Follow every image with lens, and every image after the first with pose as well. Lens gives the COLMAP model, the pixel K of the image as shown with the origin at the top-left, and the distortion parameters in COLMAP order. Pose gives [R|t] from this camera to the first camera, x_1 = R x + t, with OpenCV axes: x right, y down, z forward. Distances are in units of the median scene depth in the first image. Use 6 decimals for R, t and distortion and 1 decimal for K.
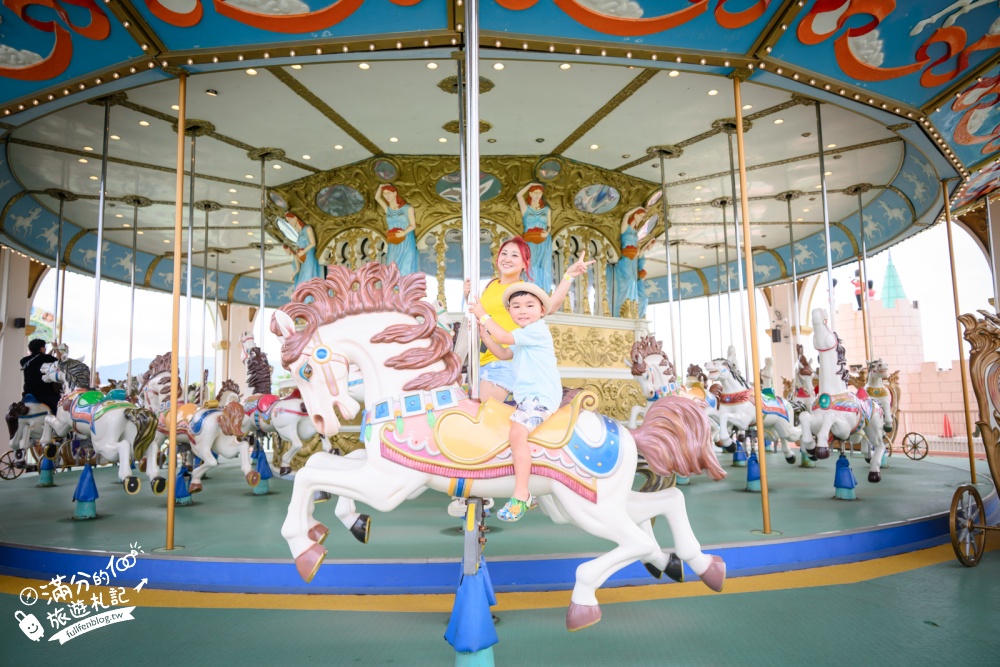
lens RADIAL K [[684.4, 0, 500.0], [0, 684.4, 333.5], [0, 0, 1]] dist [-0.006085, -0.005511]
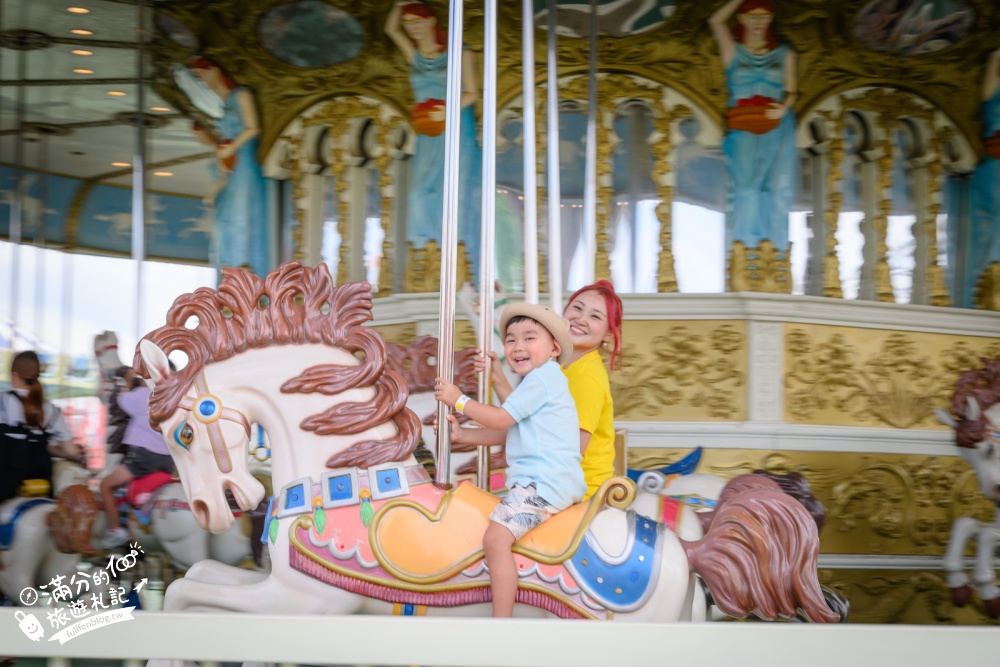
lens RADIAL K [[2235.4, 0, 500.0], [0, 2235.4, 333.5], [0, 0, 1]] dist [0.066600, 0.001141]
pose [[0.982930, 0.017016, -0.183192, 0.155367], [-0.013461, 0.999696, 0.020634, -0.034339], [0.183488, -0.017815, 0.982861, -0.403049]]
